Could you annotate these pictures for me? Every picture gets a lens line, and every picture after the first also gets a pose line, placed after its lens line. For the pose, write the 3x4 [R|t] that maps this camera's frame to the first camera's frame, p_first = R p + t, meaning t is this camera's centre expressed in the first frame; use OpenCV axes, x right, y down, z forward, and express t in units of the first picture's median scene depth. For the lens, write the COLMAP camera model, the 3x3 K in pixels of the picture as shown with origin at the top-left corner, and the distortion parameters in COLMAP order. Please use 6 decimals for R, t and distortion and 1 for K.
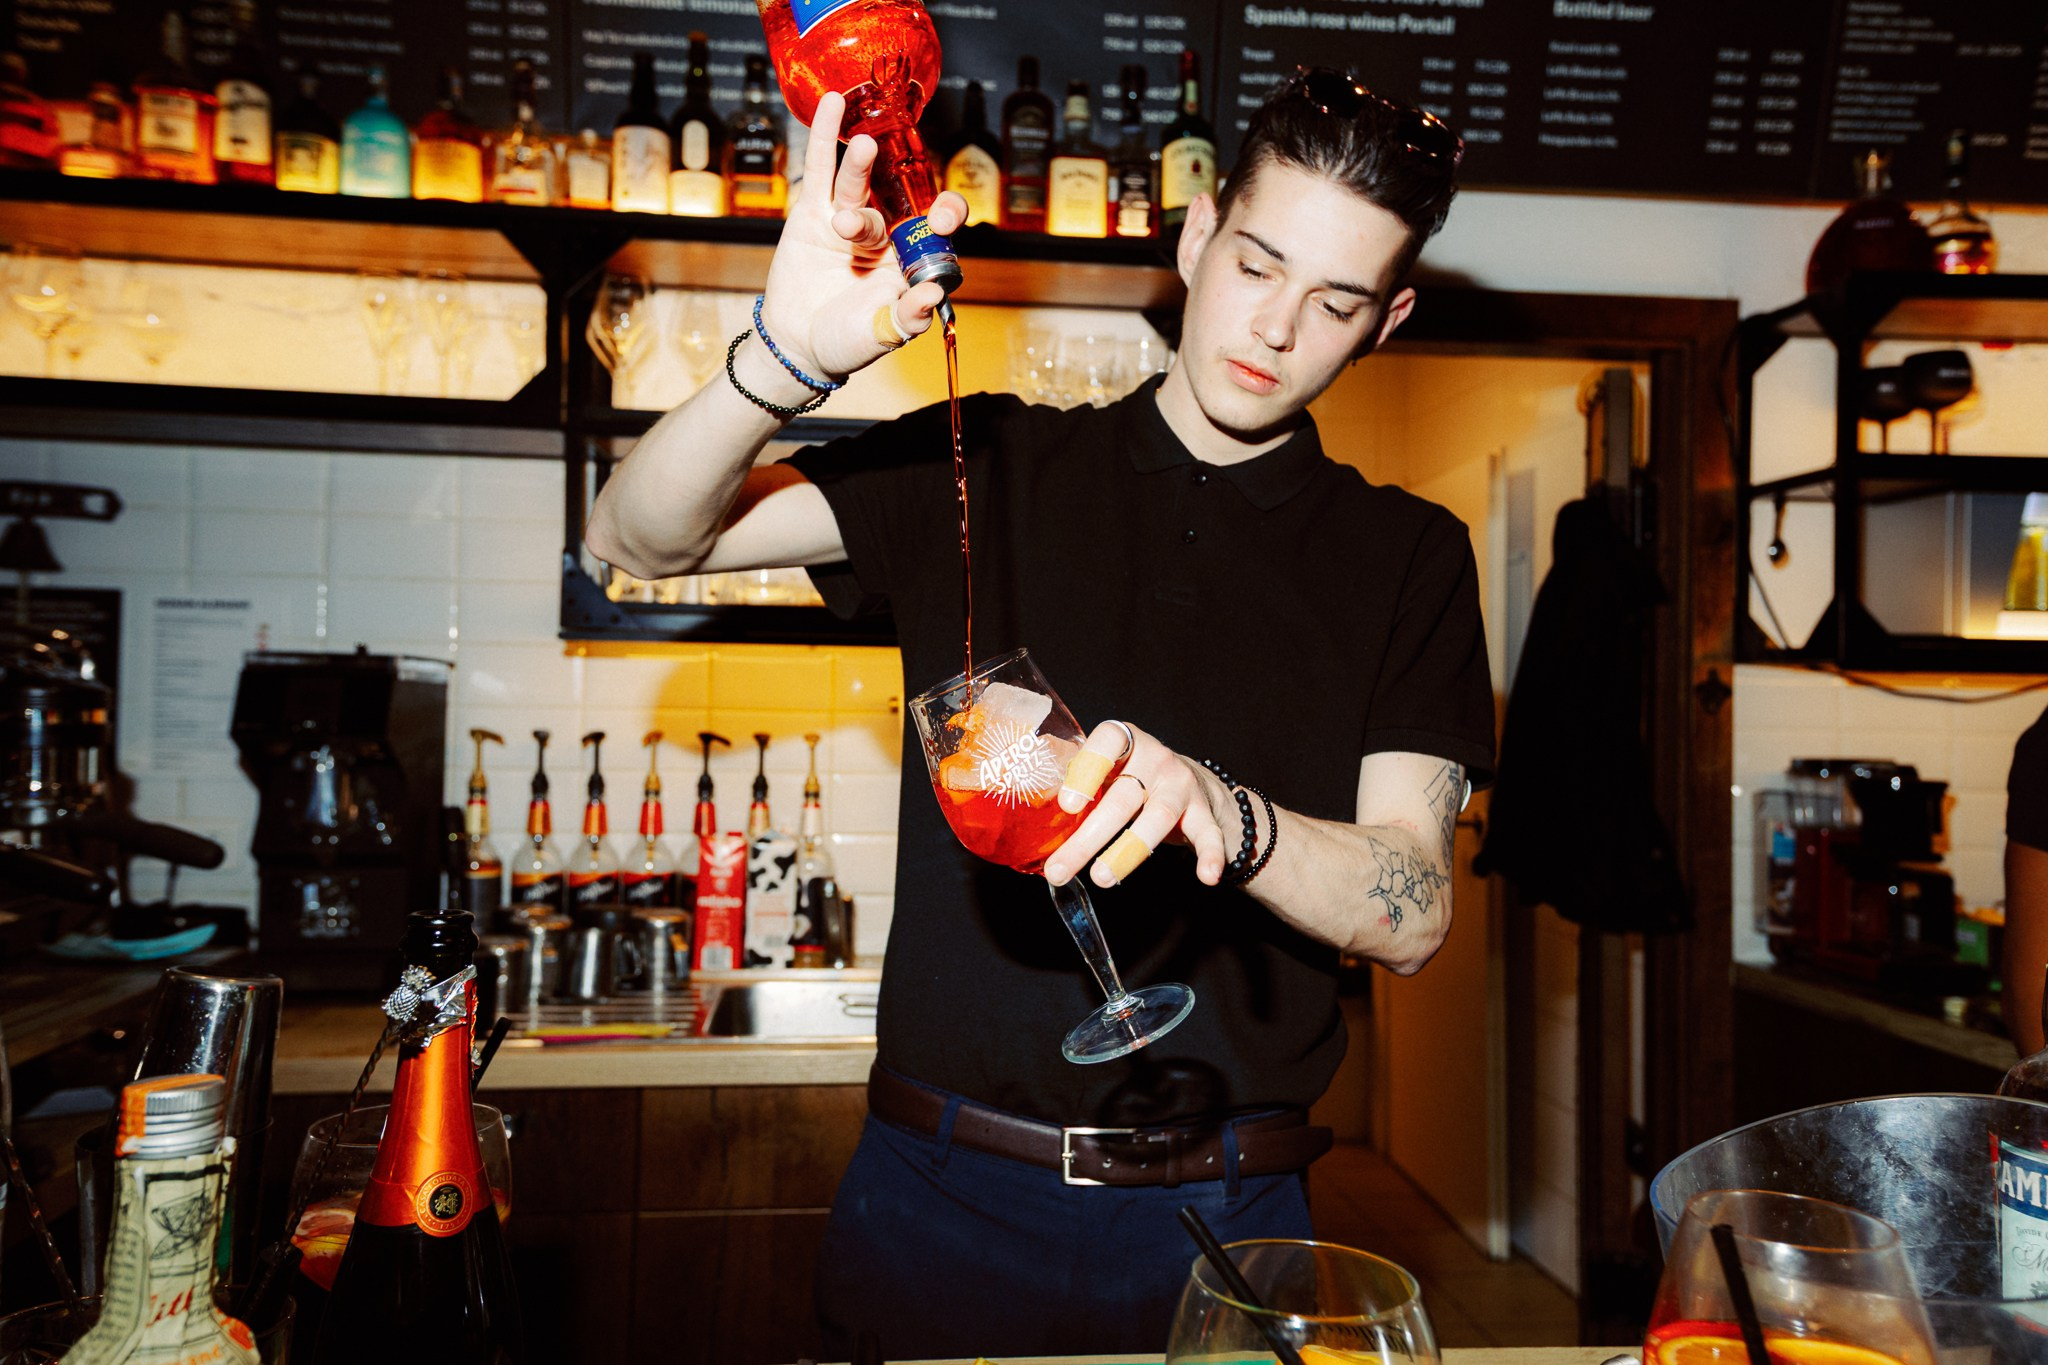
lens RADIAL K [[1571.2, 0, 1021.6], [0, 1571.2, 679.4], [0, 0, 1]] dist [0.067215, 0.008235]
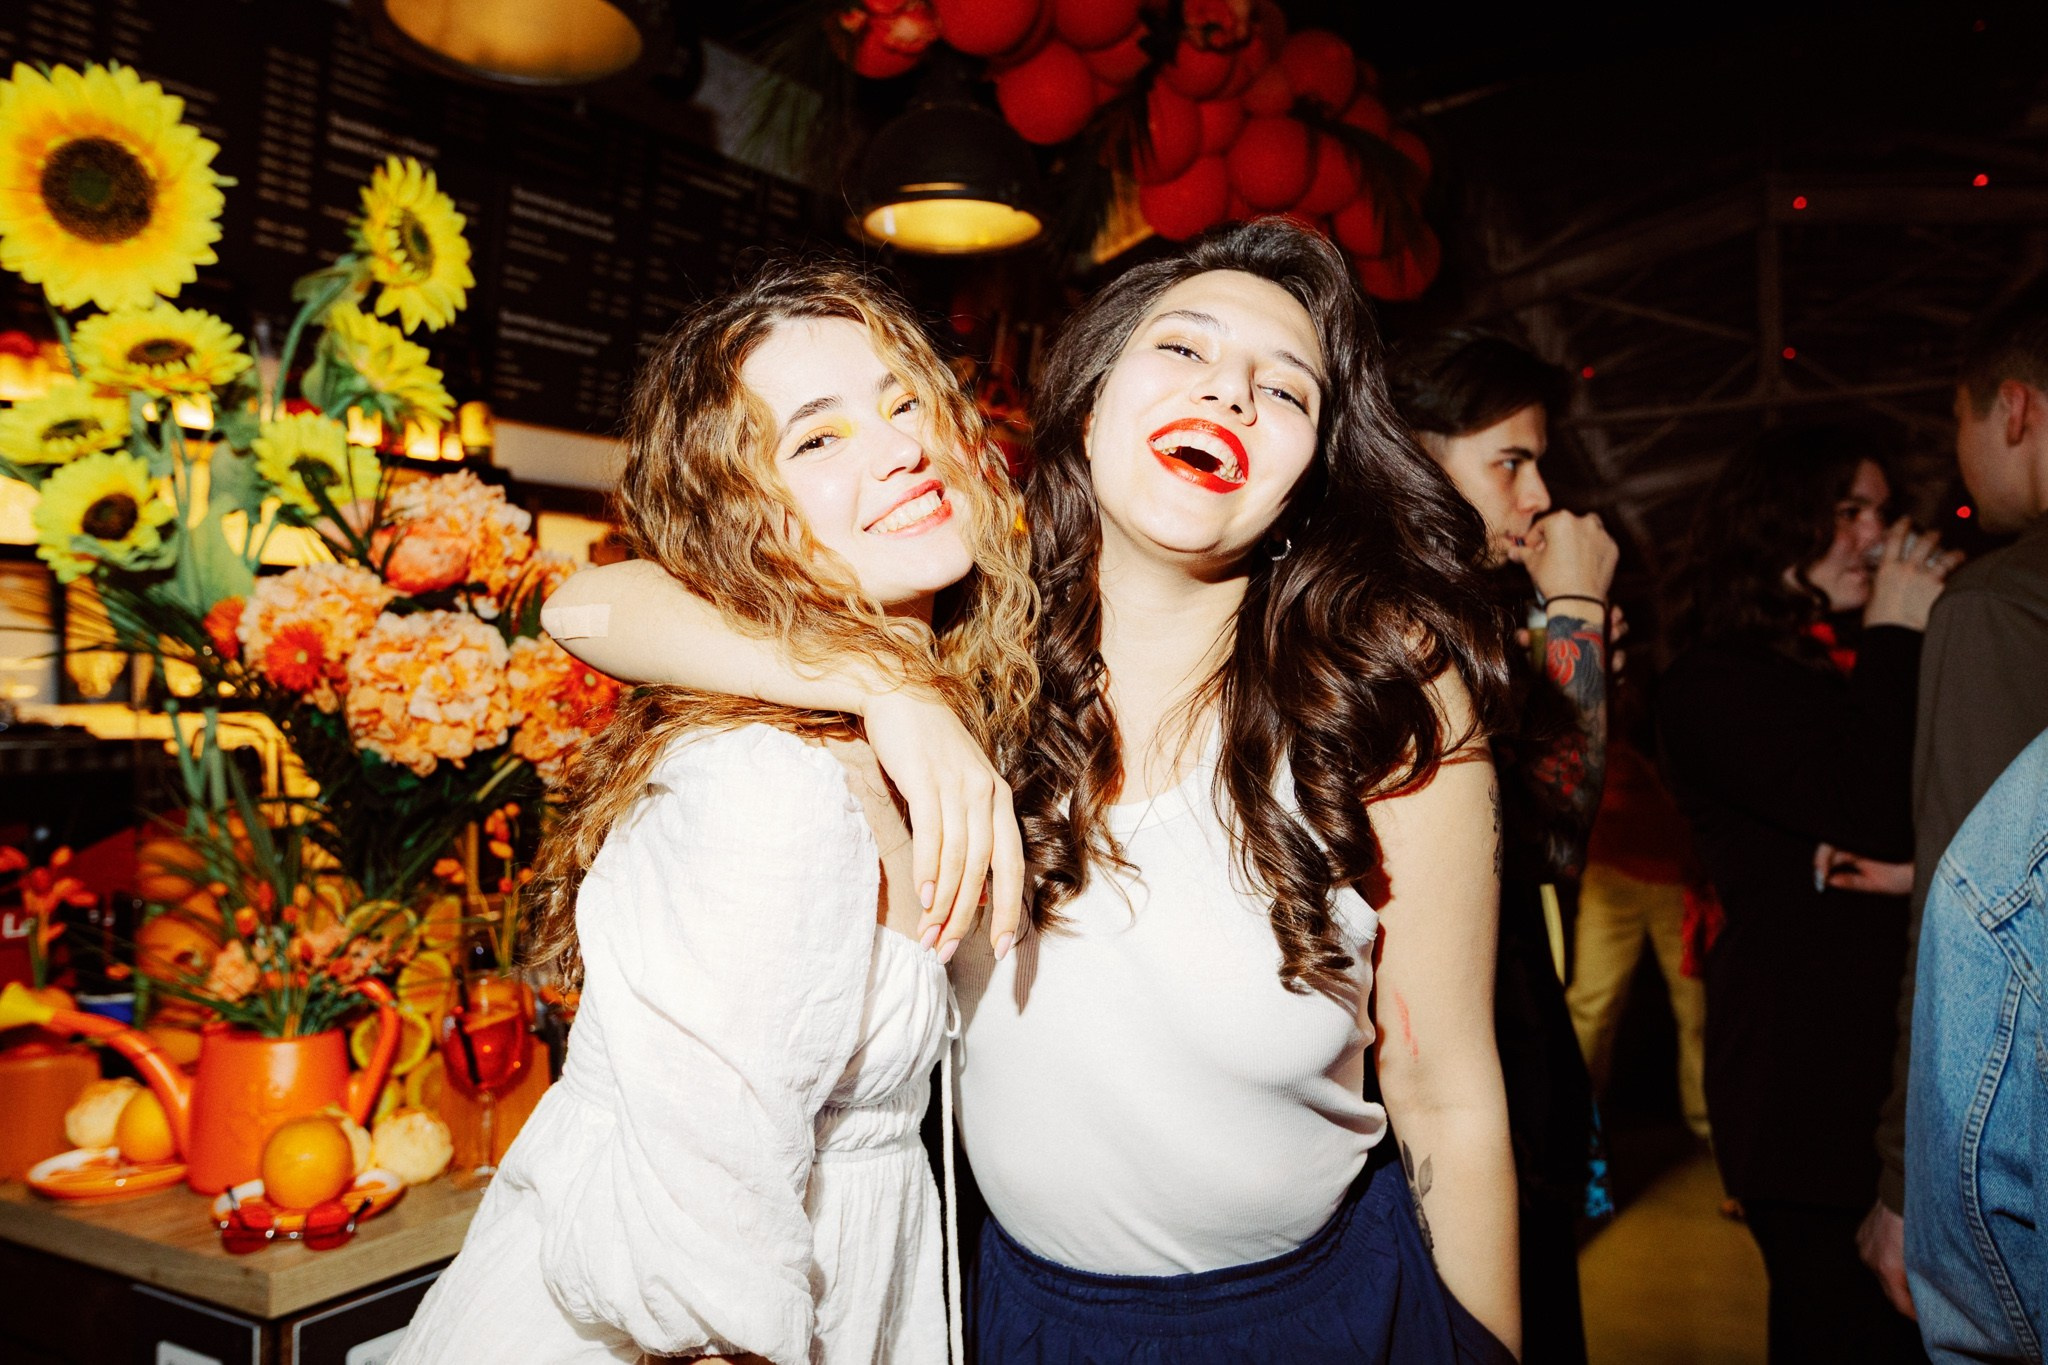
lens RADIAL K [[1642.2, 0, 976.7], [0, 1642.2, 661.7], [0, 0, 1]] dist [0.064598, 0.012735]
pose [[0.655187, -0.008909, 0.755414, -0.852648], [0.013545, 0.999908, 0.000044, -0.056425], [-0.755345, 0.010203, 0.655248, -0.532036]]
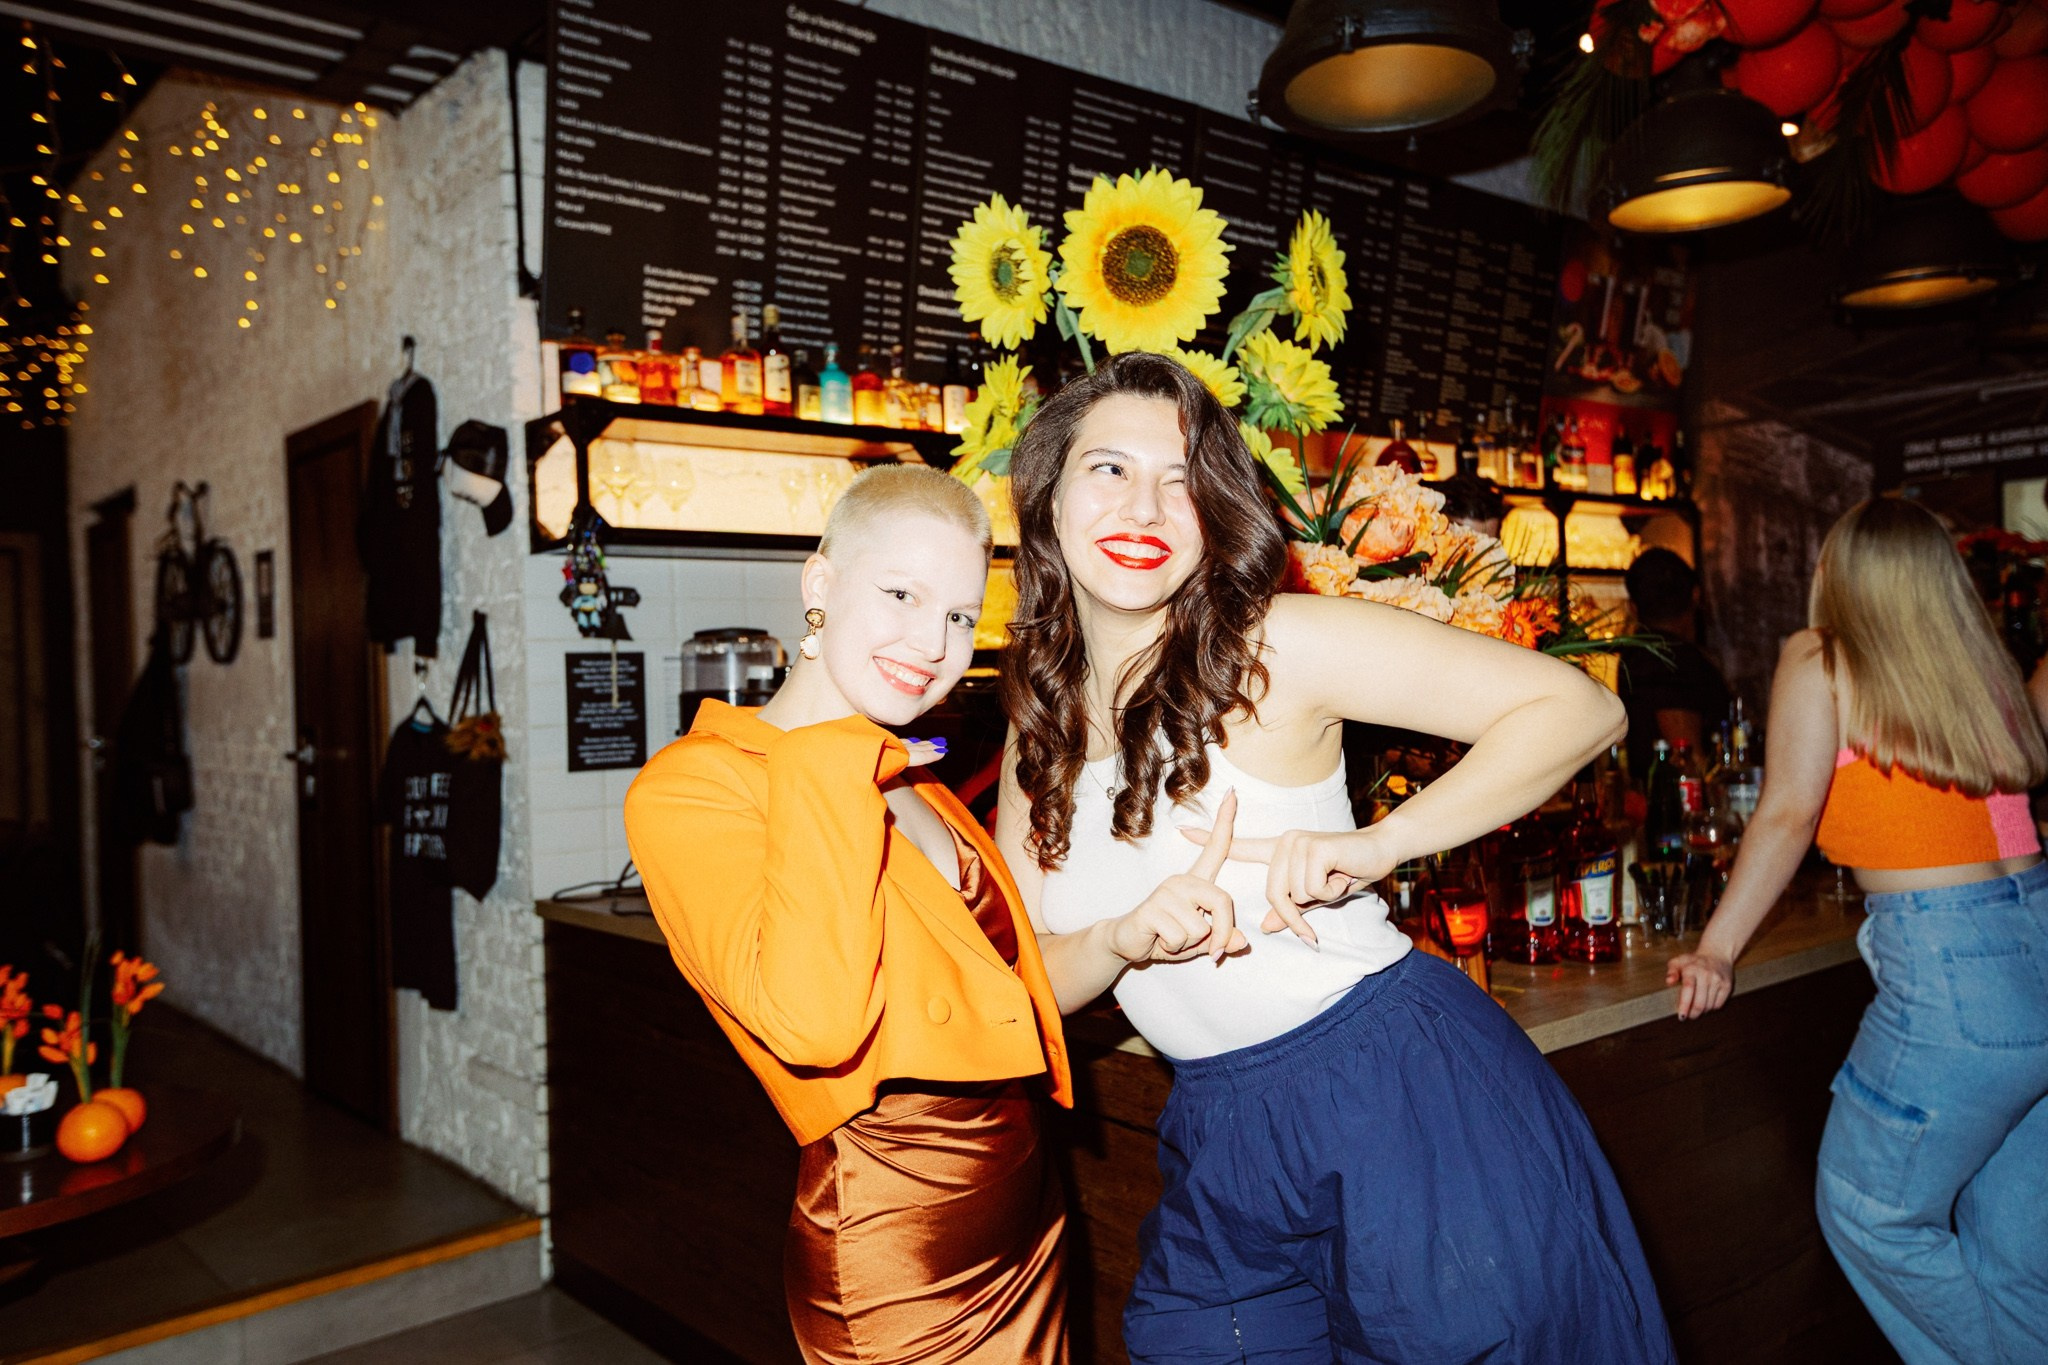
lens RADIAL K [[1566.0, 0, 1019.1], [0, 1566.0, 678.2], [0, 0, 1]] dist [0.068342, 0.008053]
pose [[0.830448, -0.044252, 0.555337, -1.105793], [0.035849, 0.999019, 0.025997, -0.056260], [-0.555942, -0.001681, 0.831219, -0.480875]]
